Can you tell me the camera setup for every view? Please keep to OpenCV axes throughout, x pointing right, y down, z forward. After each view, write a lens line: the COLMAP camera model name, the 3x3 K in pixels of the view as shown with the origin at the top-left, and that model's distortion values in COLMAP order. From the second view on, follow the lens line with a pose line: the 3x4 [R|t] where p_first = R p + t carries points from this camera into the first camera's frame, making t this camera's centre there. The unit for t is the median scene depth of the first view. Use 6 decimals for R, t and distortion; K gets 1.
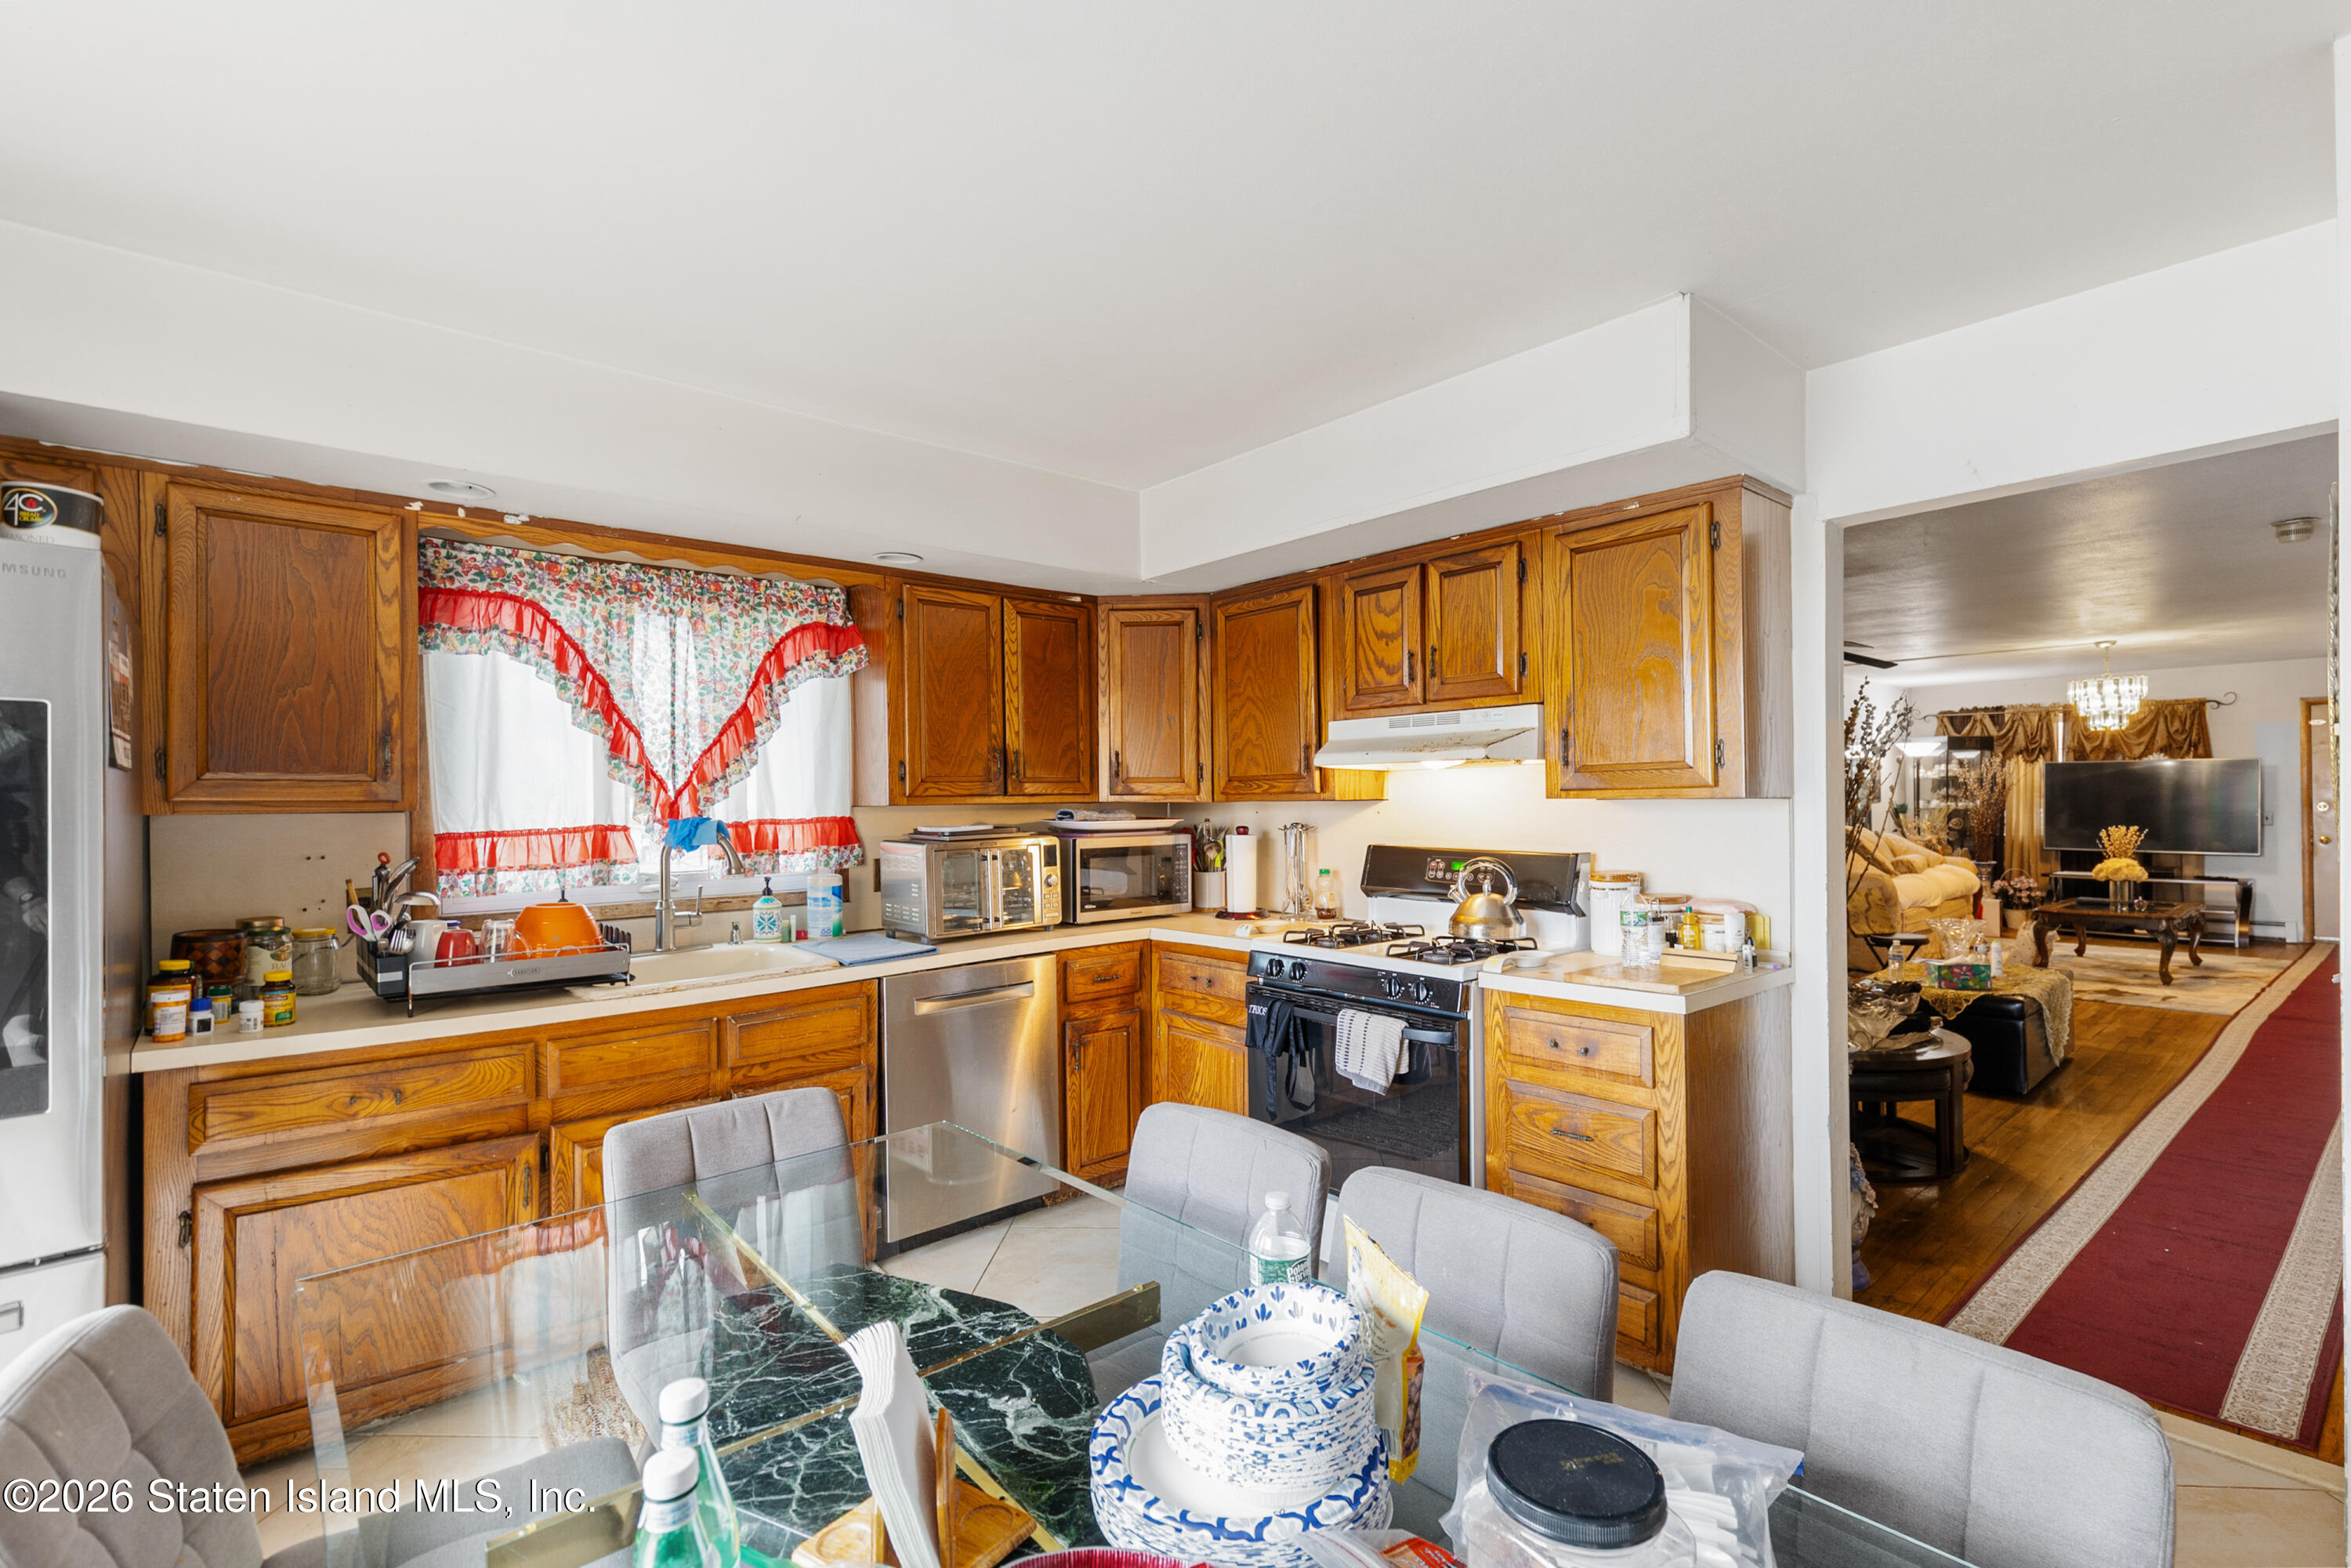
lens RADIAL K [[1066.1, 0, 1184.9], [0, 1066.1, 802.0], [0, 0, 1]] dist [0.009421, -0.000750]
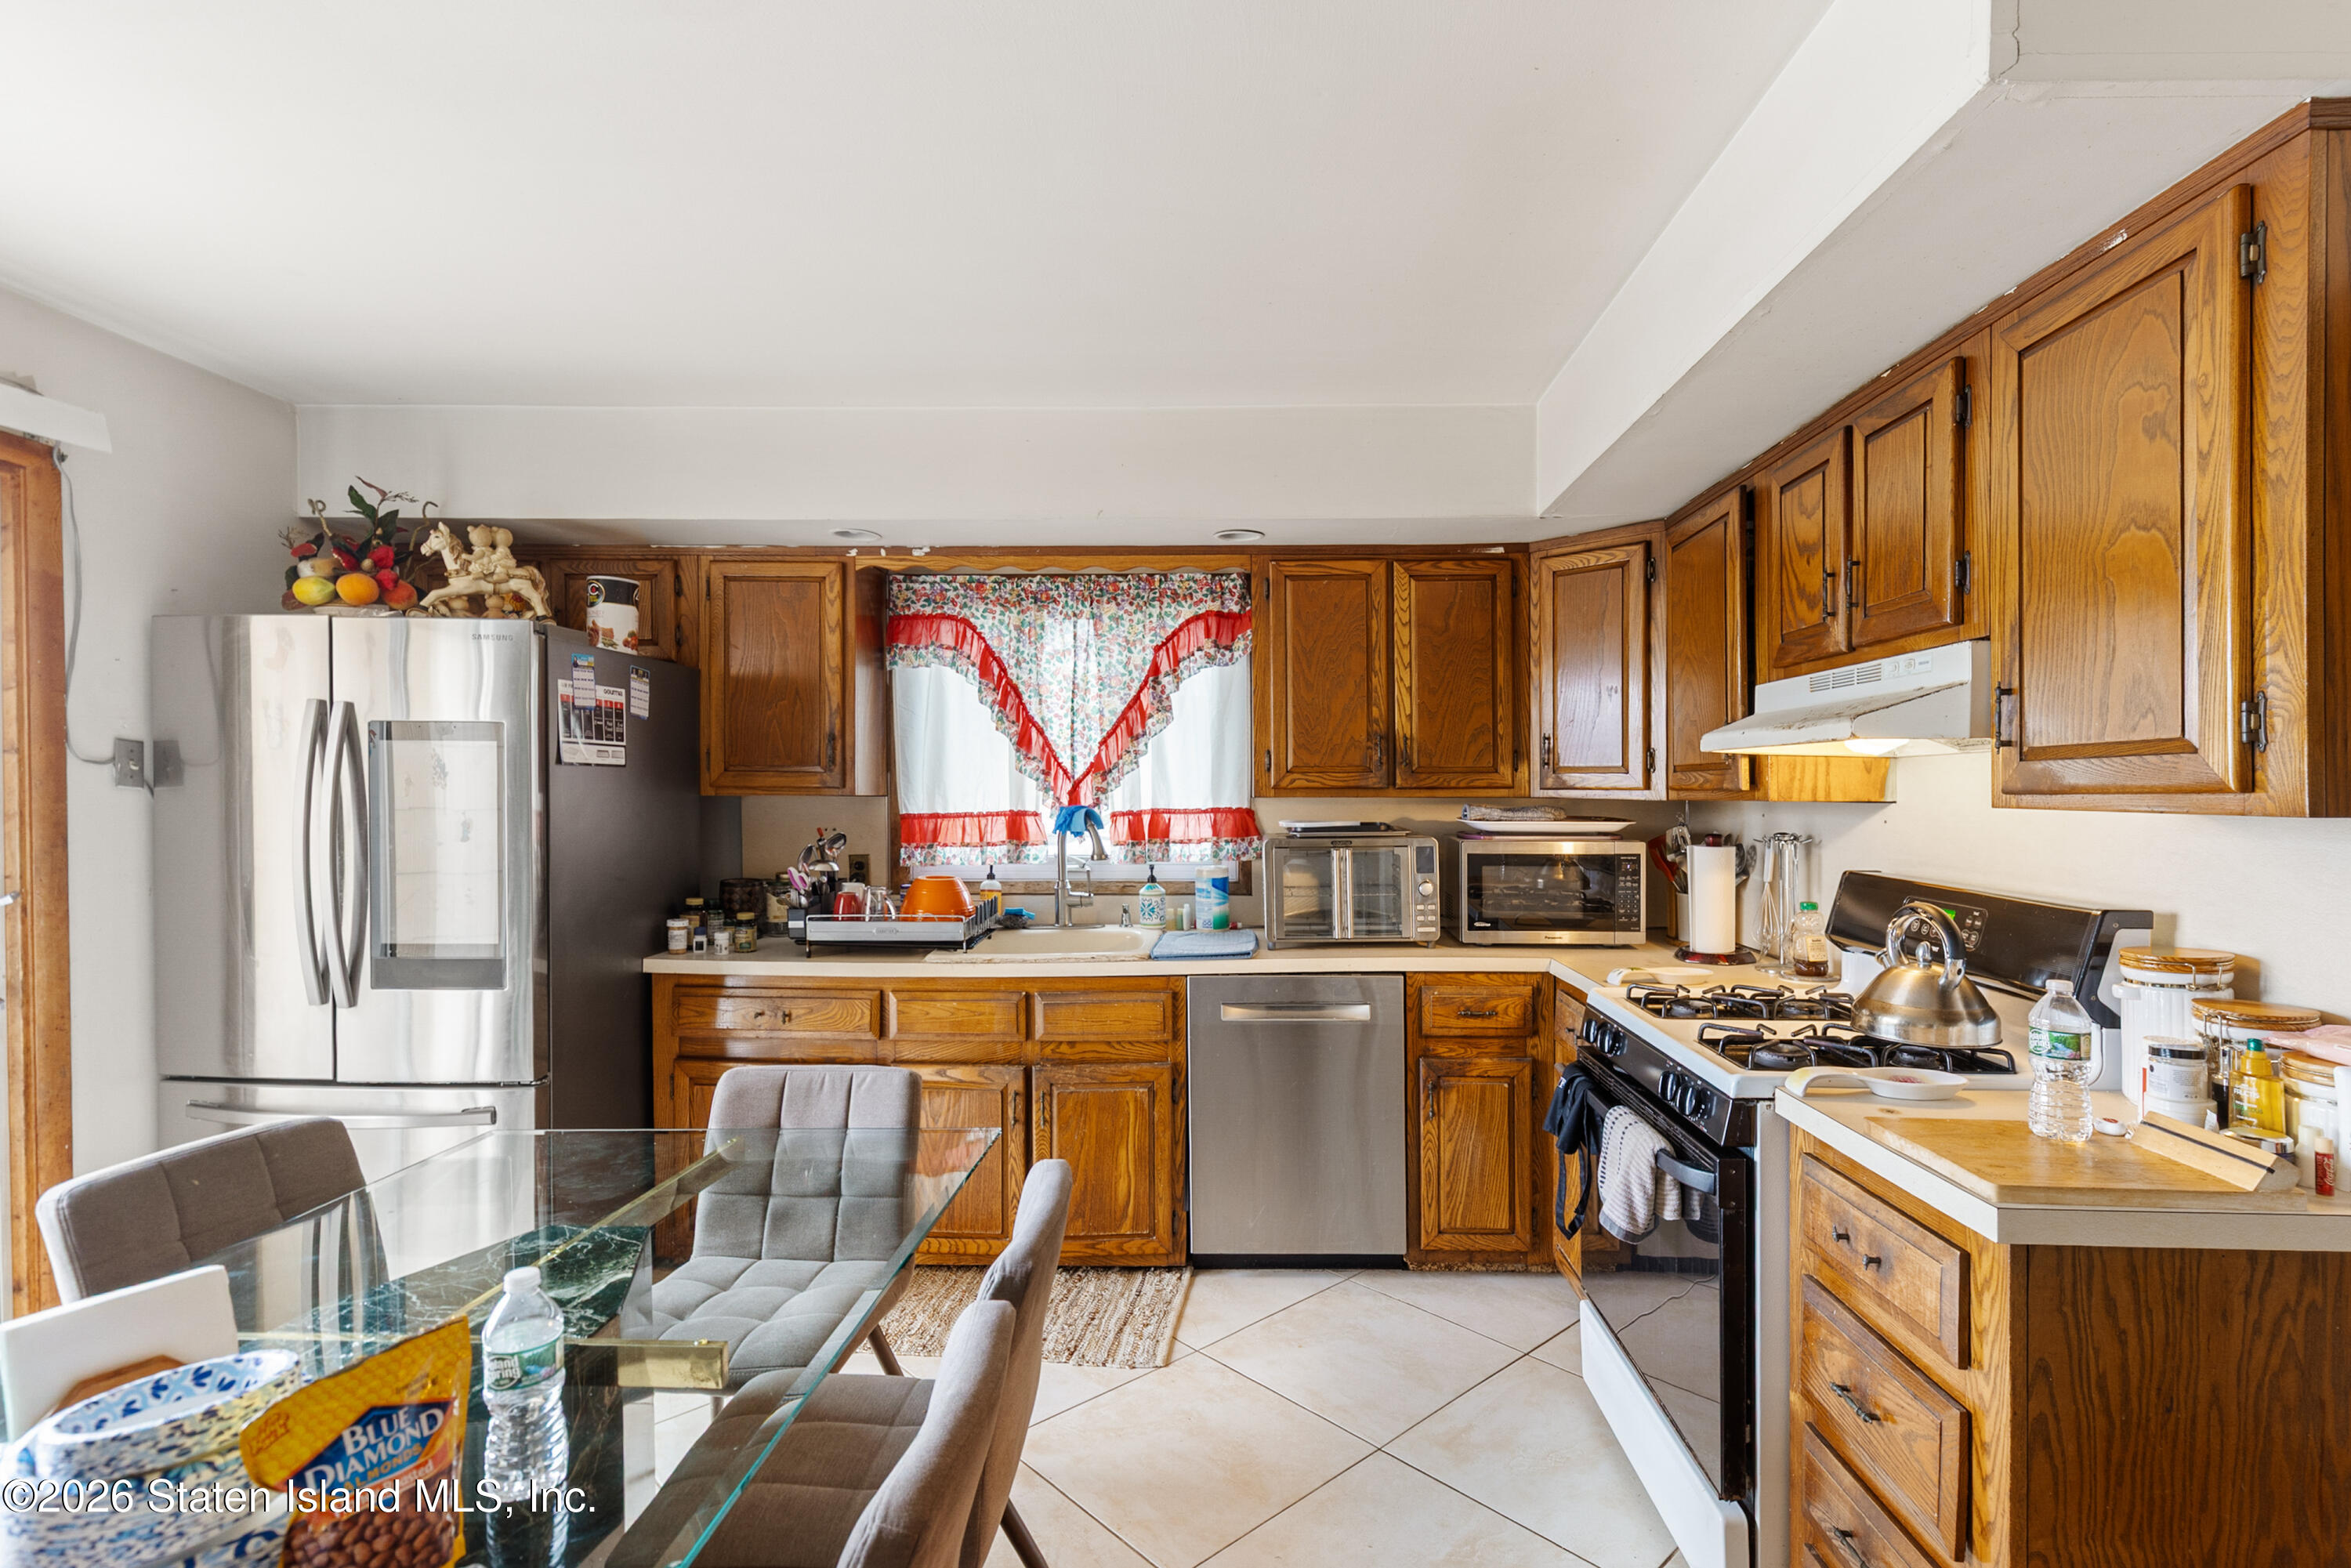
lens RADIAL K [[1115.9, 0, 1218.7], [0, 1115.9, 809.2], [0, 0, 1]] dist [0.012134, -0.000338]
pose [[0.736946, 0.025260, -0.675479, 0.384306], [-0.012400, 0.999639, 0.023854, -0.009928], [0.675837, -0.009203, 0.736993, 0.254320]]
